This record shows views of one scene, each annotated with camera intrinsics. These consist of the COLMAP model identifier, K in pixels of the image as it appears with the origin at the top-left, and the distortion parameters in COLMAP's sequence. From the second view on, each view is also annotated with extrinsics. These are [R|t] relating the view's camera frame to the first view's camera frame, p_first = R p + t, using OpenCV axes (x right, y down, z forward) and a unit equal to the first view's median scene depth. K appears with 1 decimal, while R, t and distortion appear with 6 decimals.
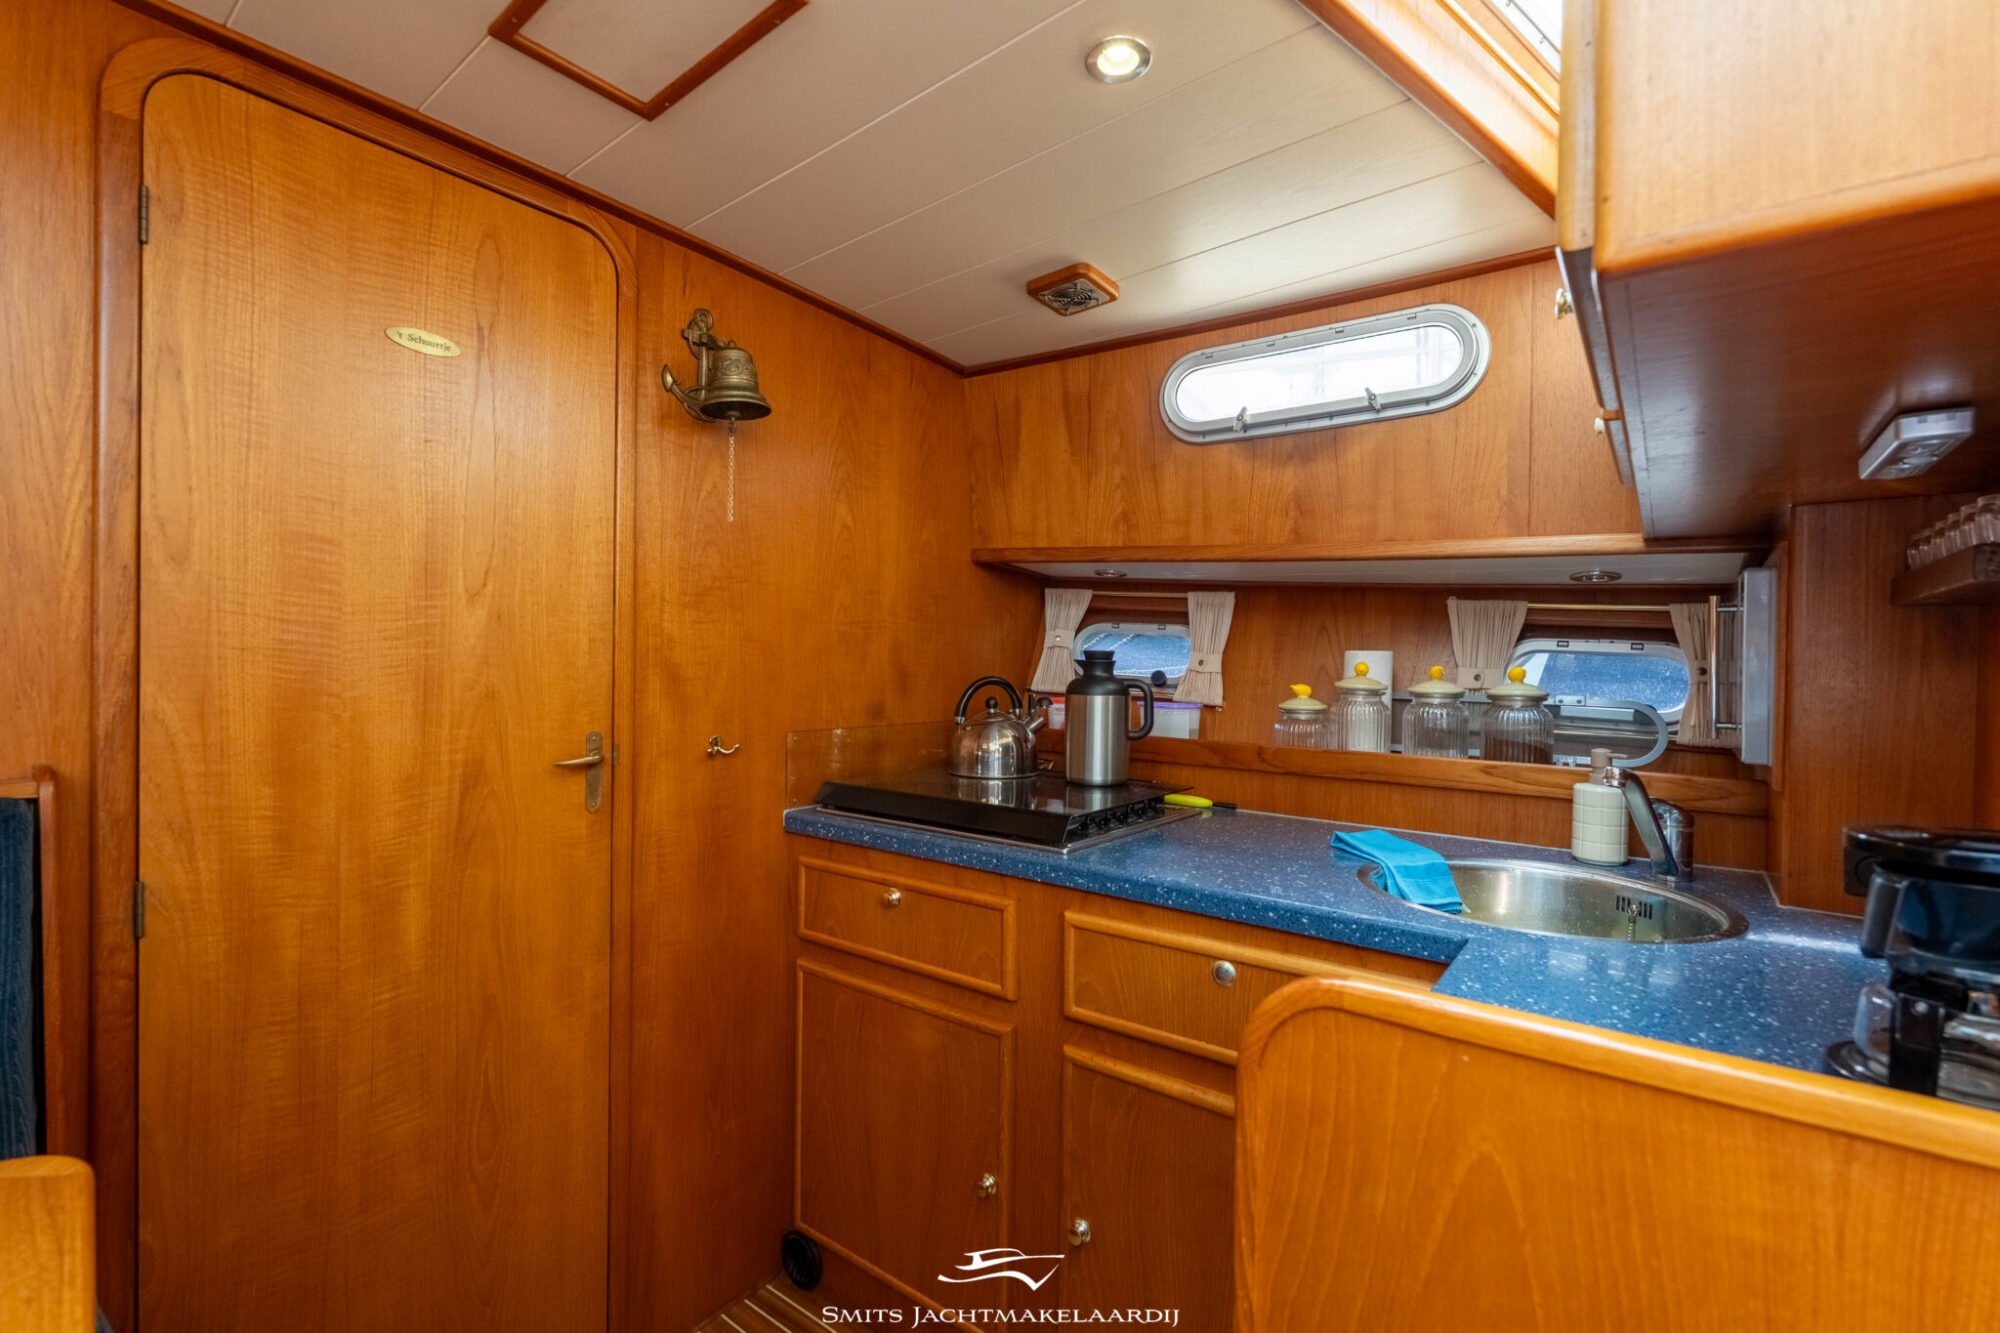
lens RADIAL K [[884.1, 0, 1000.0], [0, 884.1, 666.5], [0, 0, 1]] dist [-0.000109, -0.000068]
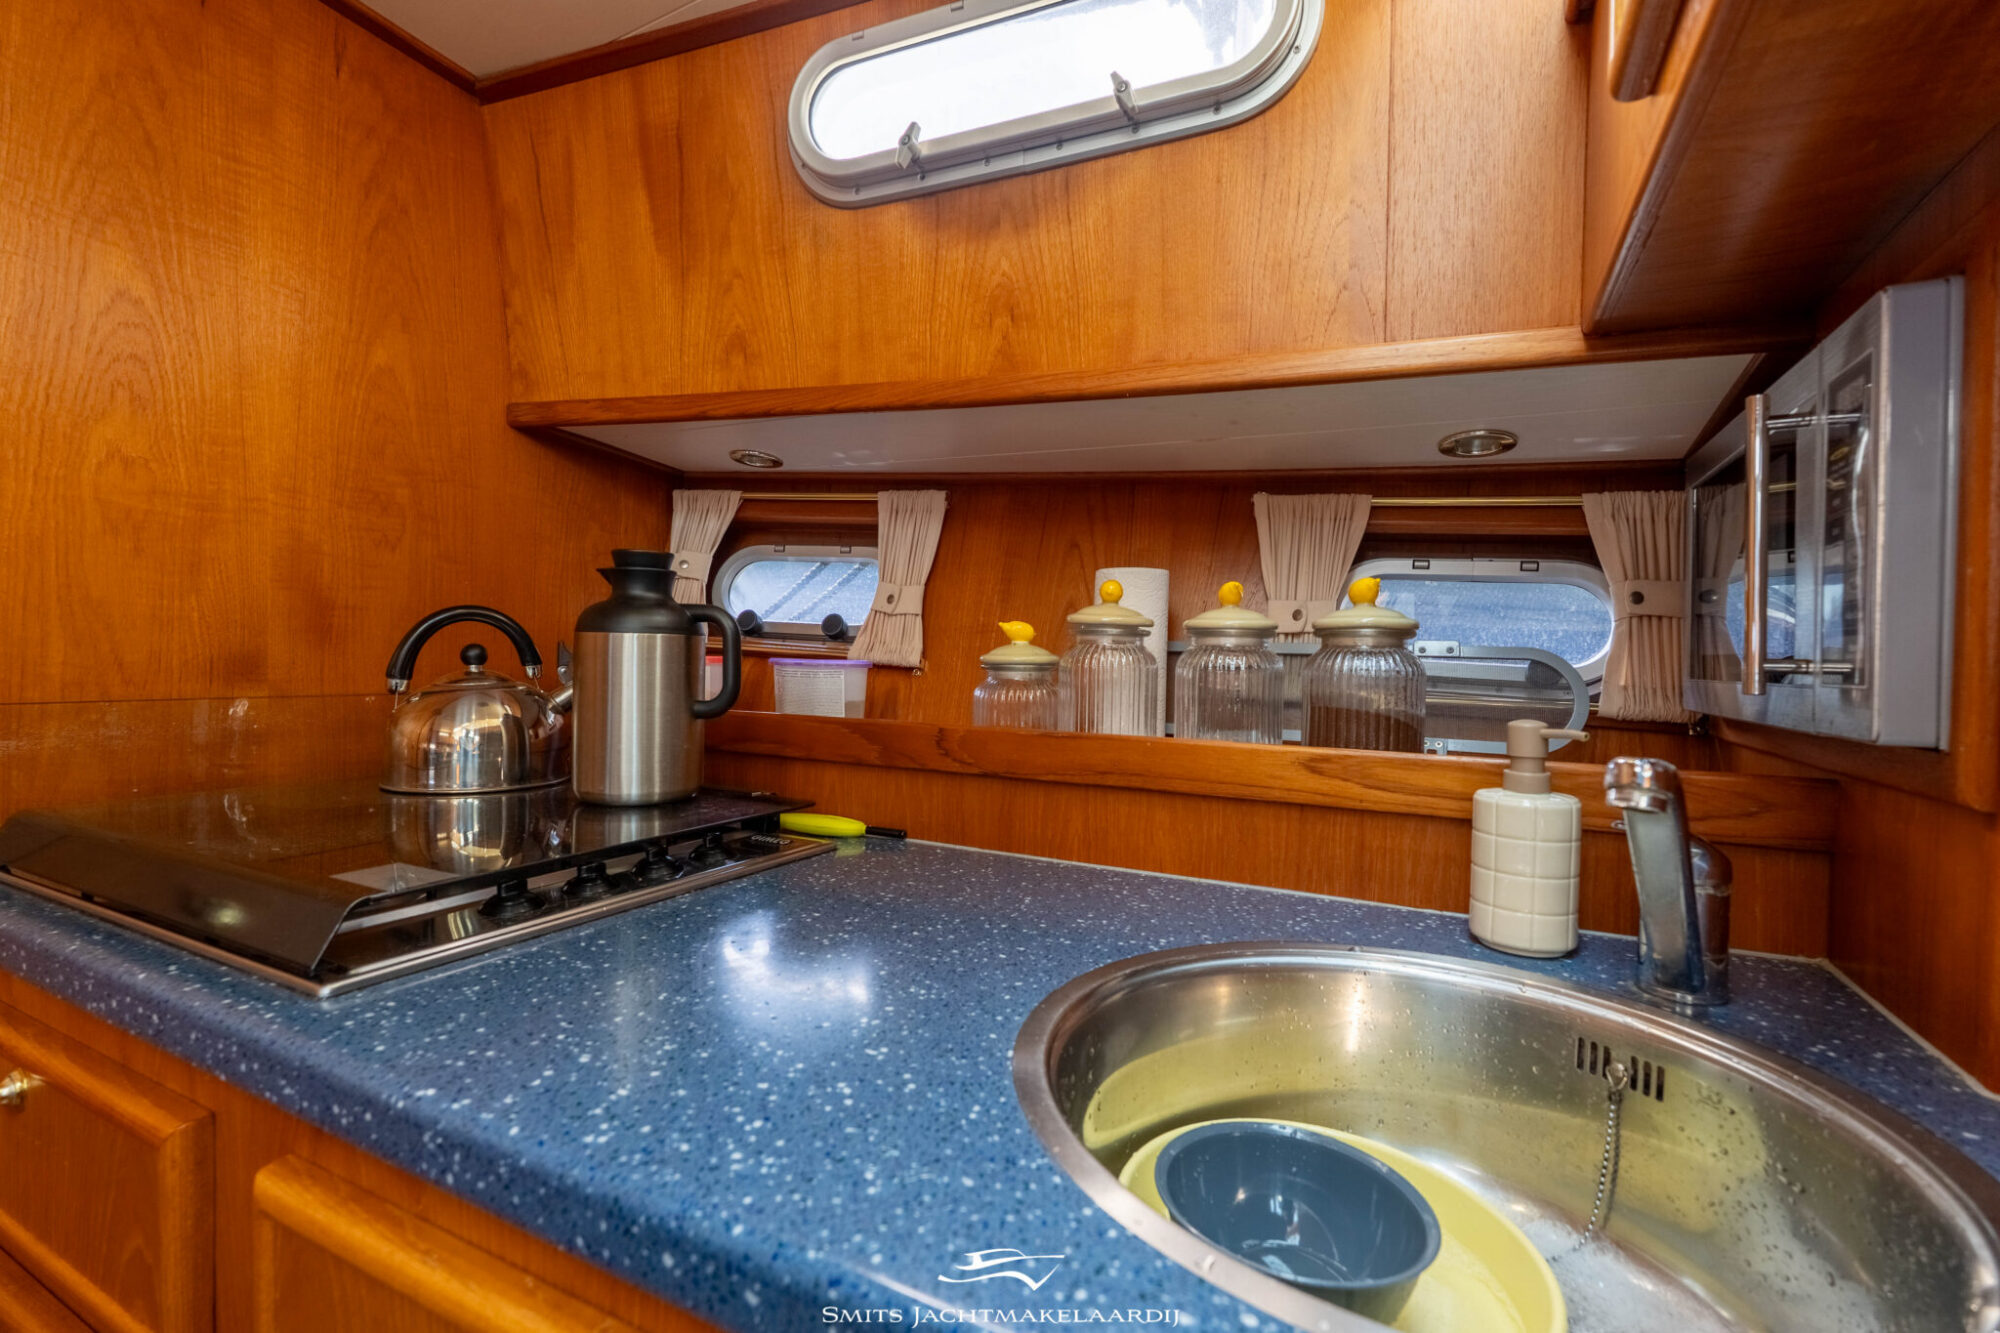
lens RADIAL K [[884.1, 0, 1000.0], [0, 884.1, 666.5], [0, 0, 1]] dist [-0.000109, -0.000068]
pose [[0.984961, 0.002664, 0.172755, 0.234143], [-0.003720, 0.999976, 0.005787, 0.047635], [-0.172735, -0.006342, 0.984948, 0.436928]]
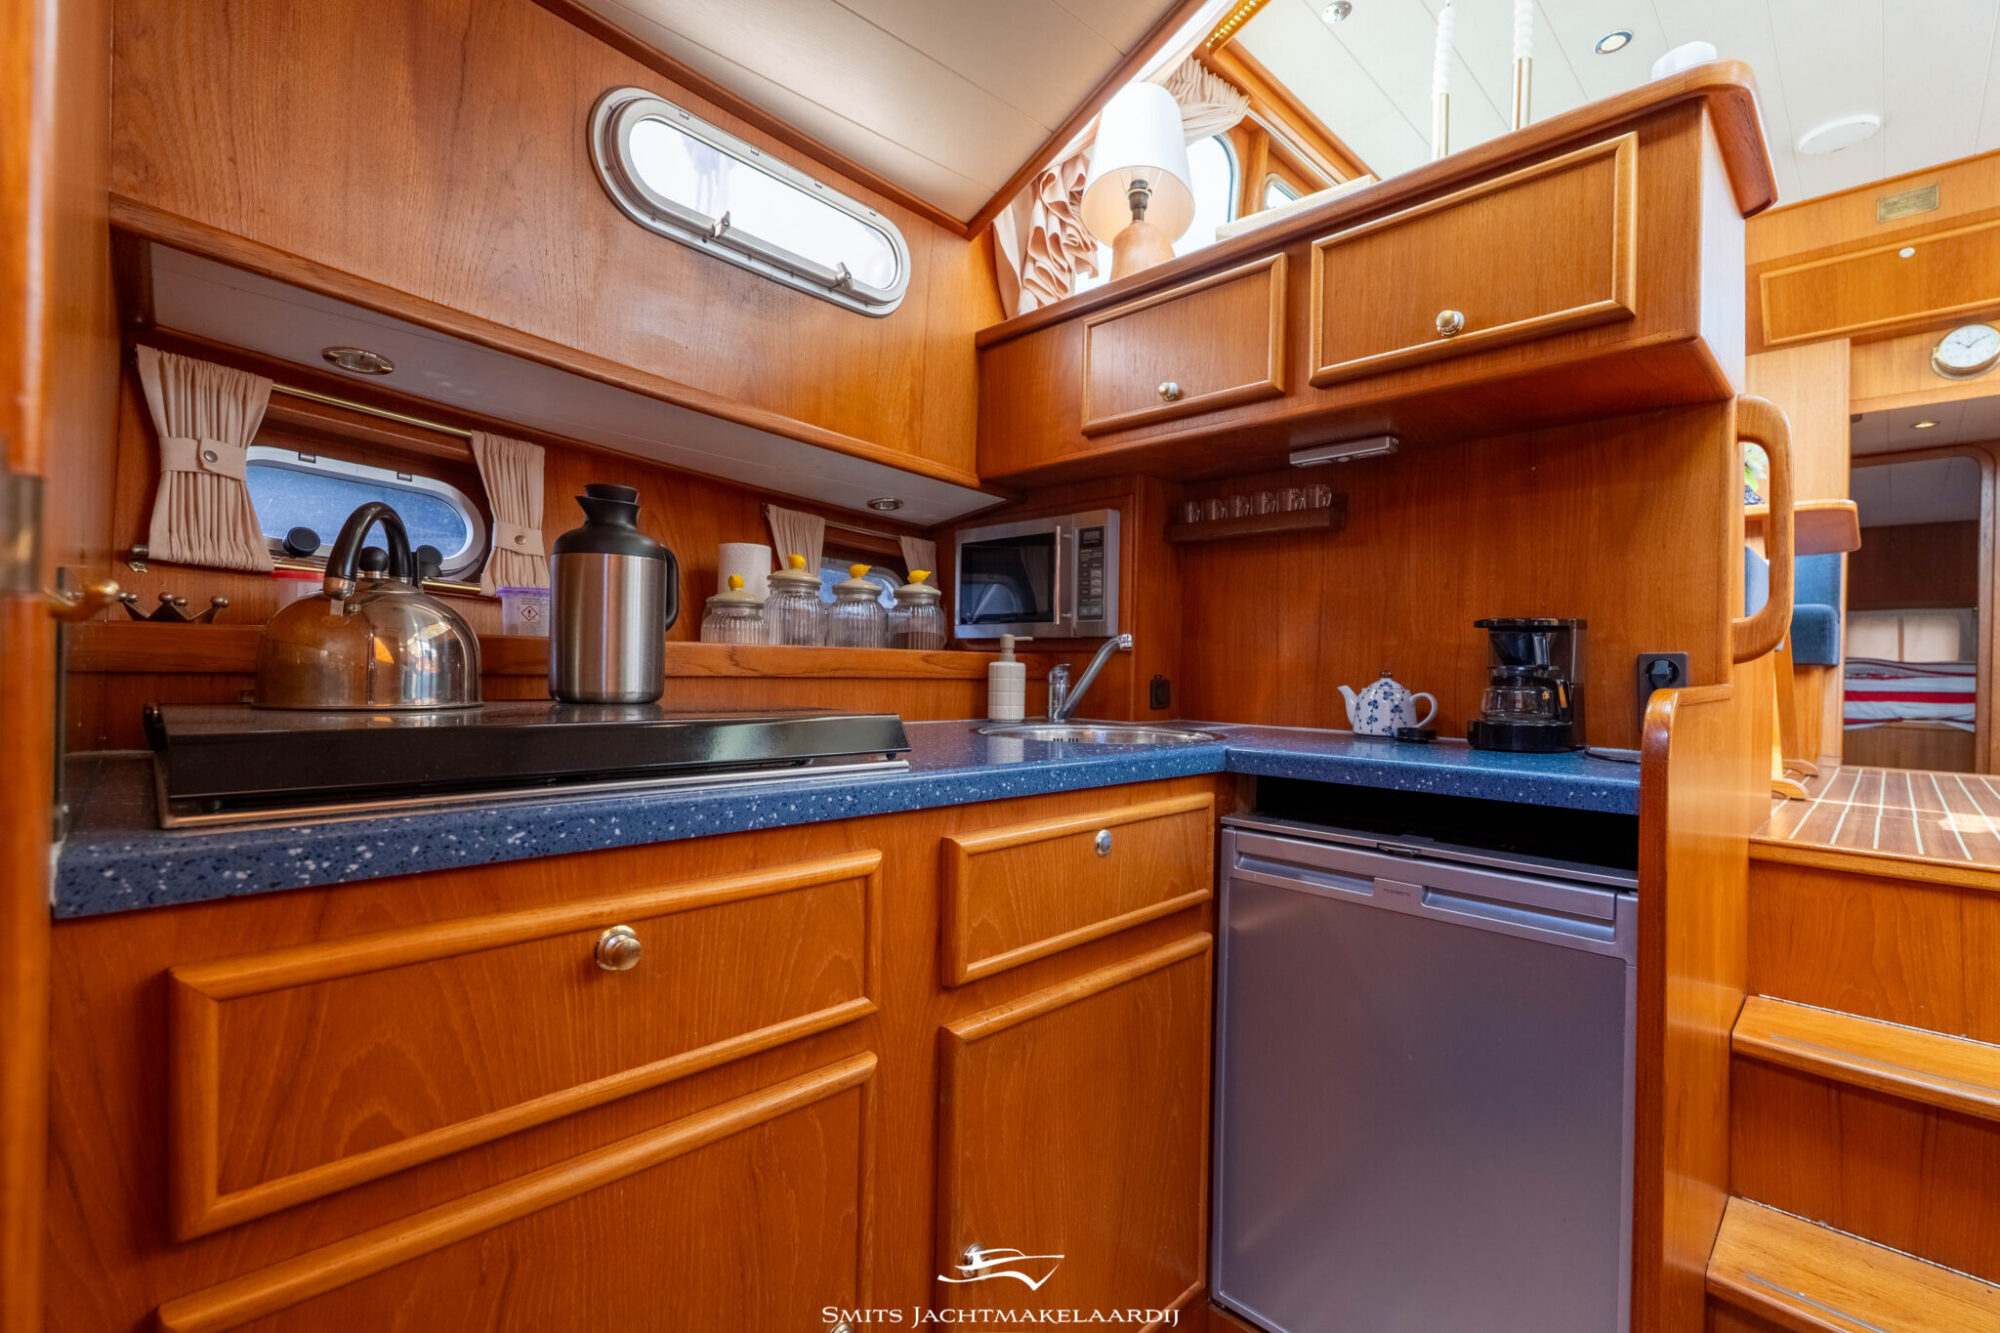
lens RADIAL K [[878.7, 0, 1001.8], [0, 878.7, 661.6], [0, 0, 1]] dist [0.000627, 0.000122]
pose [[0.141291, -0.007883, 0.989937, -0.462767], [-0.010412, 0.999901, 0.009448, 0.094734], [-0.989913, -0.011642, 0.141195, 0.645559]]
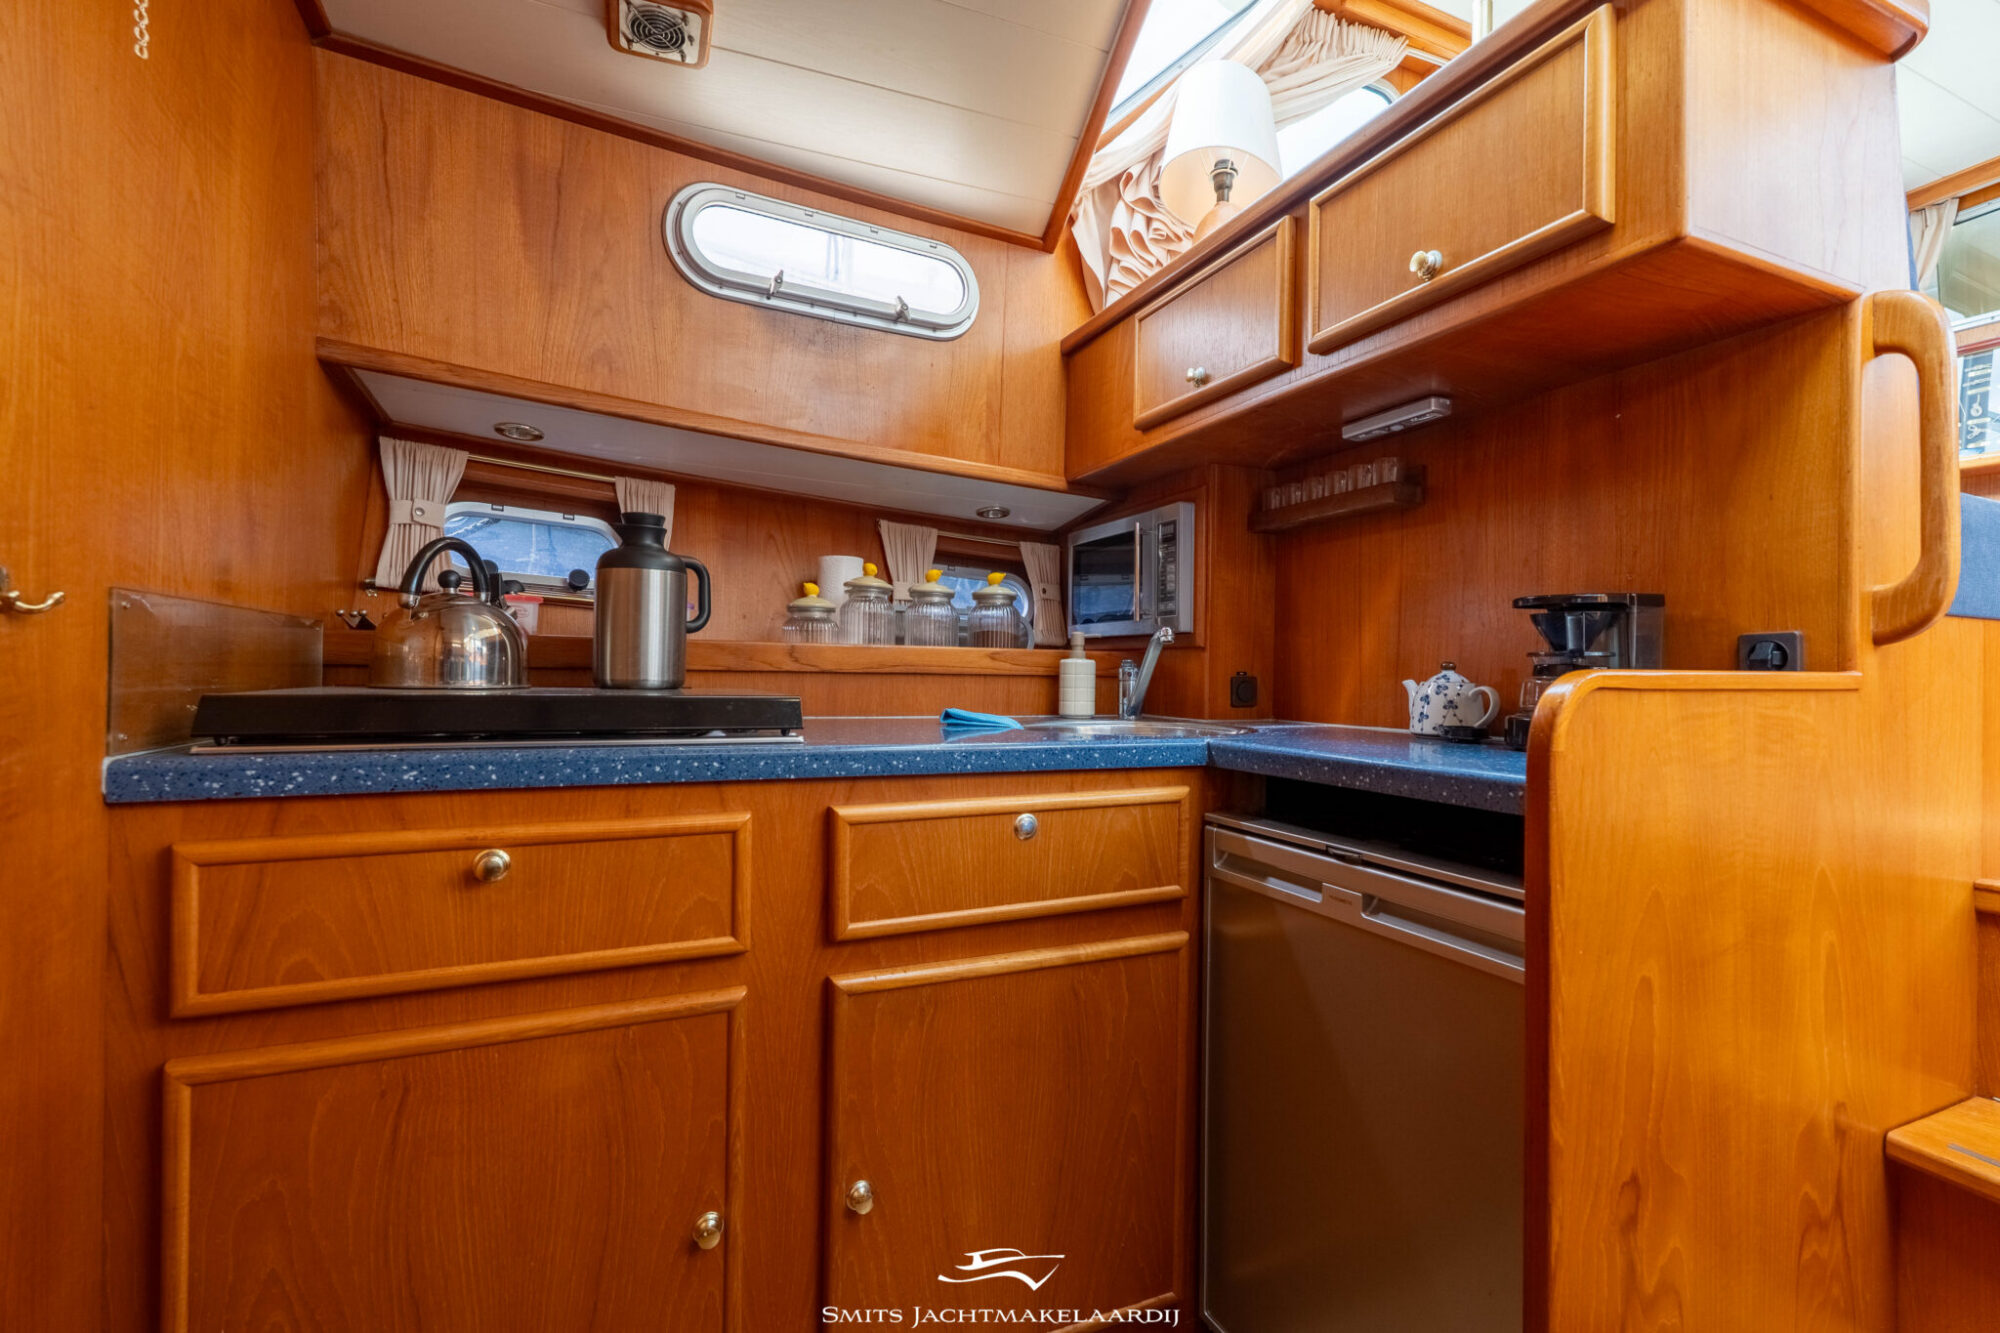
lens RADIAL K [[880.0, 0, 1005.7], [0, 880.0, 662.7], [0, 0, 1]] dist [-0.000263, -0.000064]
pose [[0.478633, 0.000603, 0.878015, -0.407243], [-0.001284, 0.999999, 0.000013, 0.109131], [-0.878014, -0.001134, 0.478633, 0.364785]]
